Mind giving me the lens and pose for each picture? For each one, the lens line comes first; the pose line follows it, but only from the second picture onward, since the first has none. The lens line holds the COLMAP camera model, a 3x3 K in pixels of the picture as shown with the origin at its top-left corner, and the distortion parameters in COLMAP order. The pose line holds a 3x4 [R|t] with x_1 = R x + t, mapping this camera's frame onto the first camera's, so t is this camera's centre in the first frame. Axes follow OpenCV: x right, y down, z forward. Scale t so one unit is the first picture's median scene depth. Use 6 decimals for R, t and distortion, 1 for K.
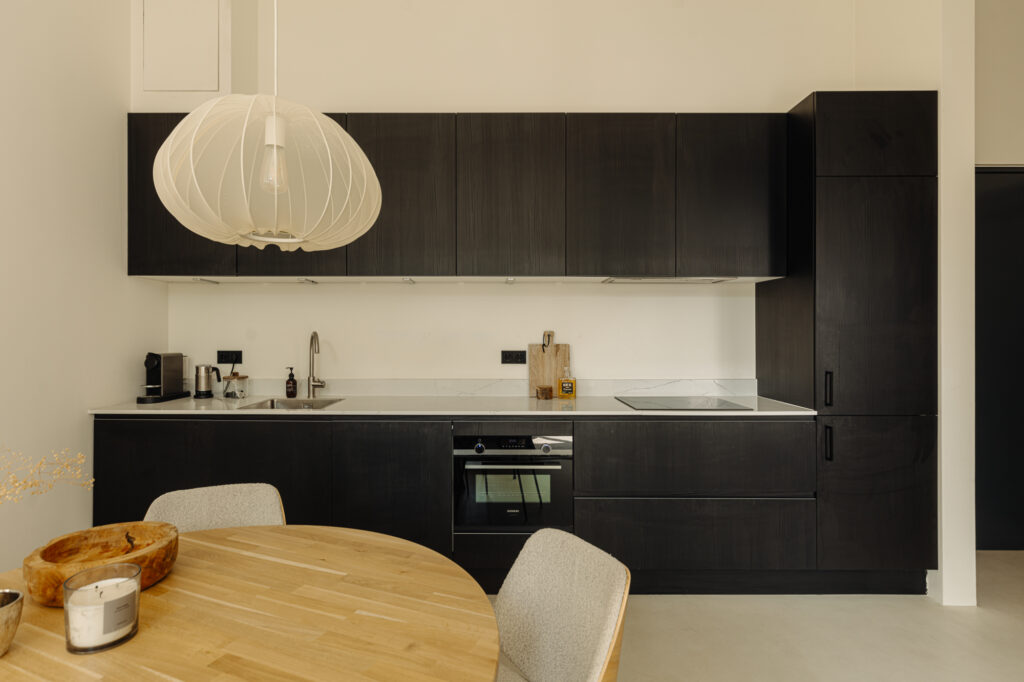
lens RADIAL K [[535.0, 0, 508.6], [0, 535.0, 336.8], [0, 0, 1]] dist [0.005382, 0.000369]
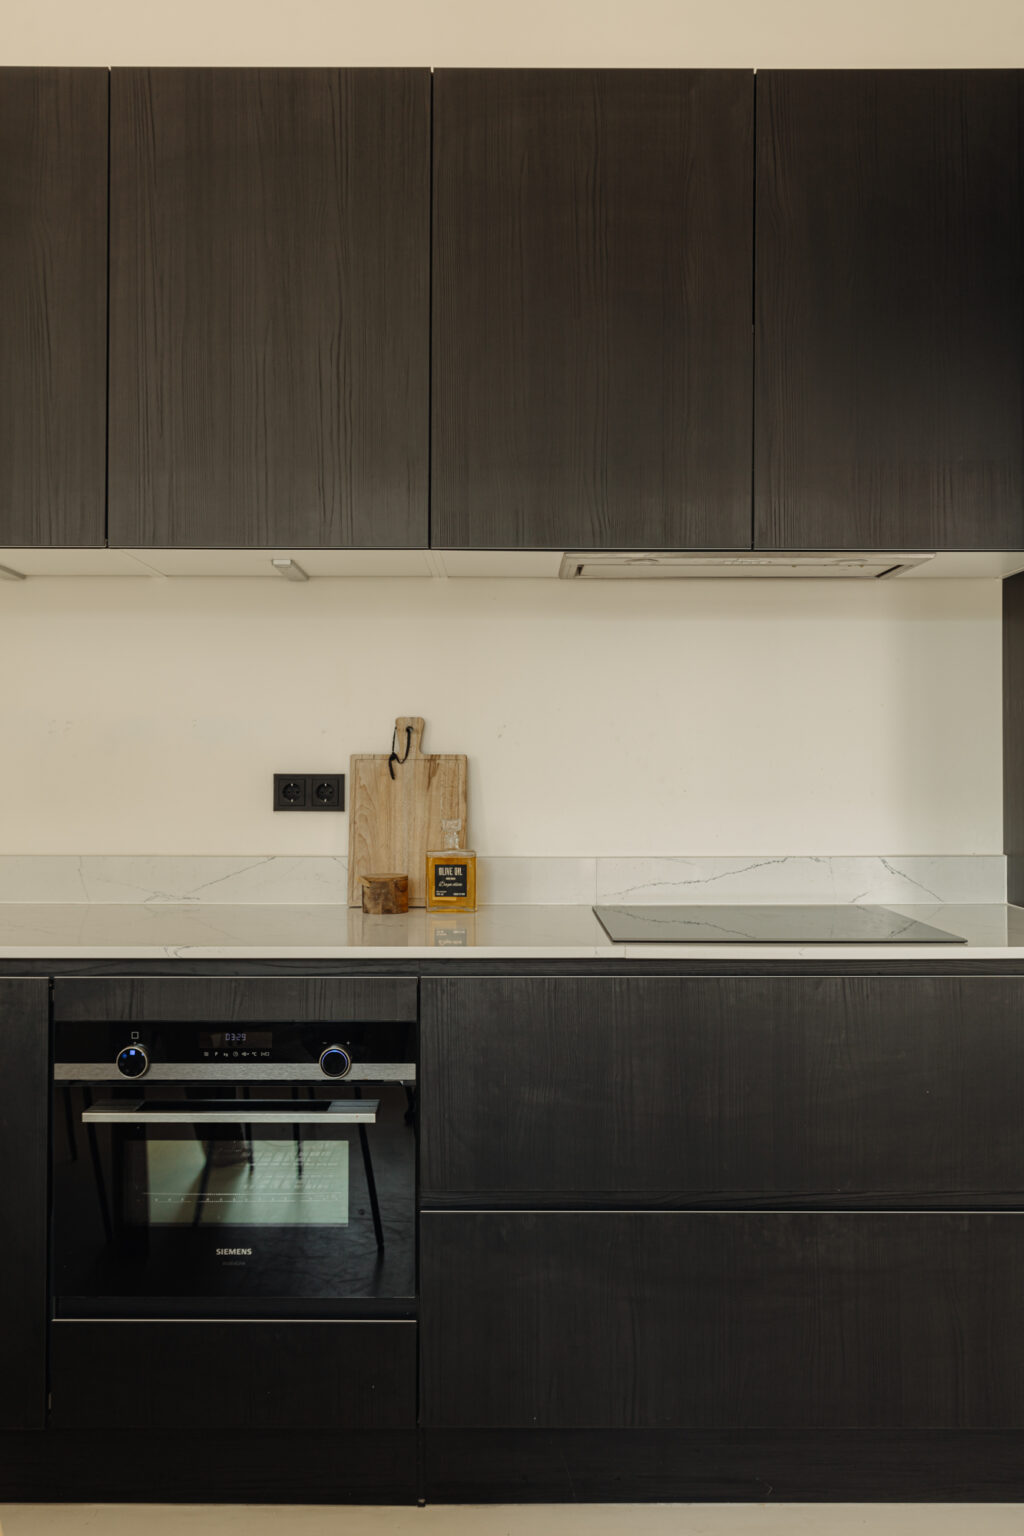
lens RADIAL K [[1298.2, 0, 522.9], [0, 1298.2, 762.5], [0, 0, 1]] dist [0.007819, 0.003248]
pose [[0.999983, 0.000792, 0.005694, 0.154745], [-0.000744, 0.999964, -0.008459, 0.027792], [-0.005701, 0.008454, 0.999948, 0.170838]]
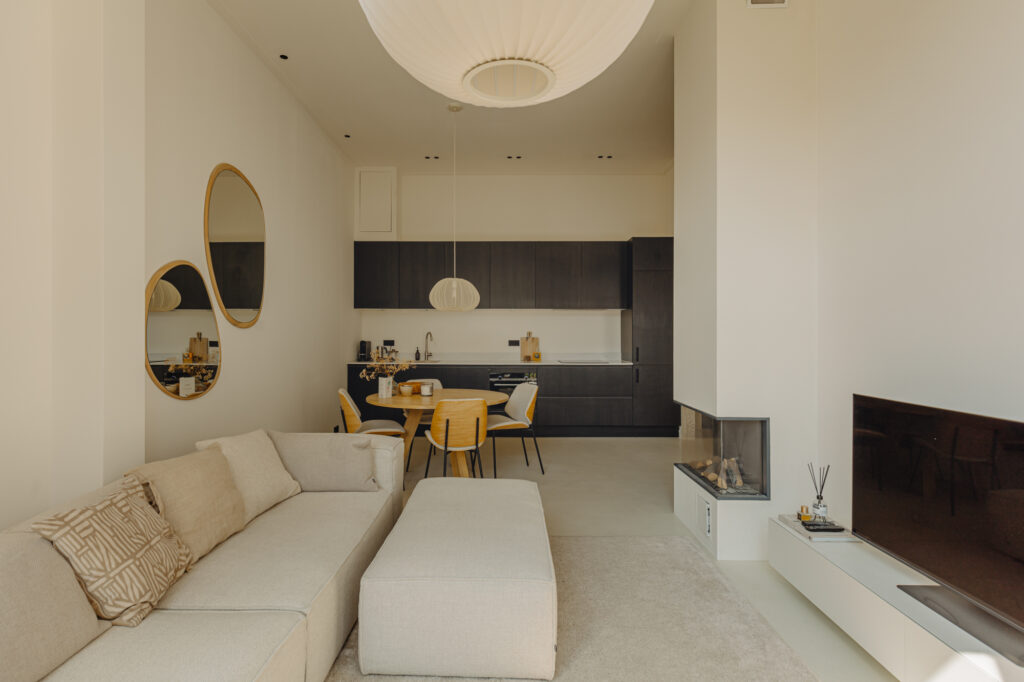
lens RADIAL K [[467.9, 0, 505.3], [0, 467.9, 333.3], [0, 0, 1]] dist [0.001767, -0.000623]
pose [[0.999739, 0.000462, -0.022820, 0.019281], [-0.000554, 0.999992, -0.004048, 0.005107], [0.022817, 0.004060, 0.999731, -1.053293]]
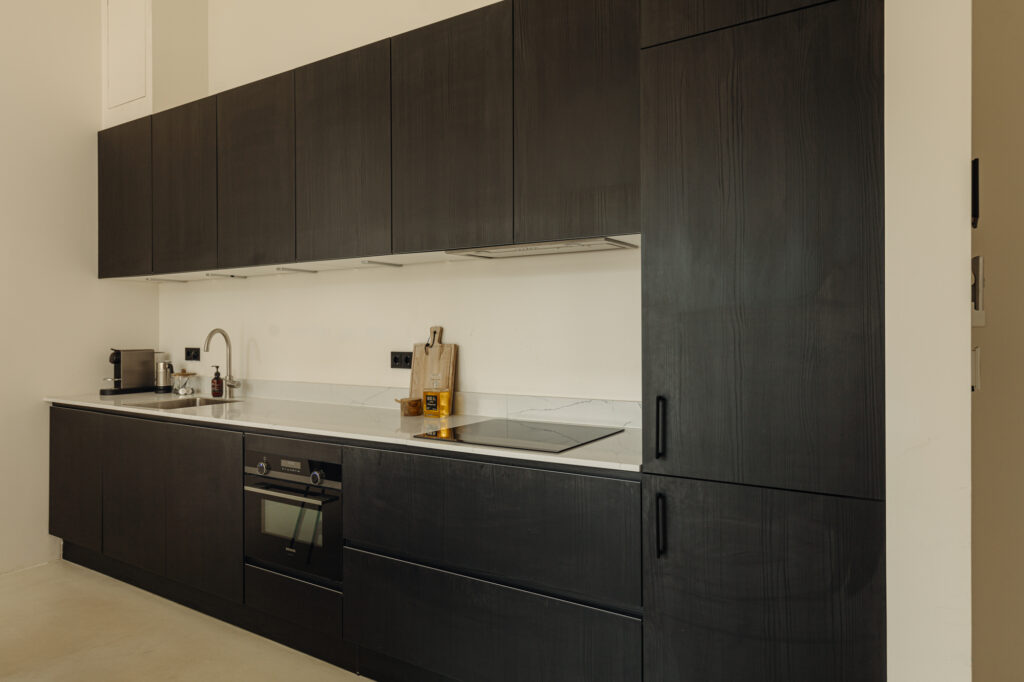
lens RADIAL K [[648.9, 0, 519.9], [0, 648.9, 337.4], [0, 0, 1]] dist [0.003883, 0.000253]
pose [[0.854399, 0.002564, -0.519611, 0.702900], [0.000224, 0.999986, 0.005303, -0.000062], [0.519617, -0.004647, 0.854387, 0.297666]]
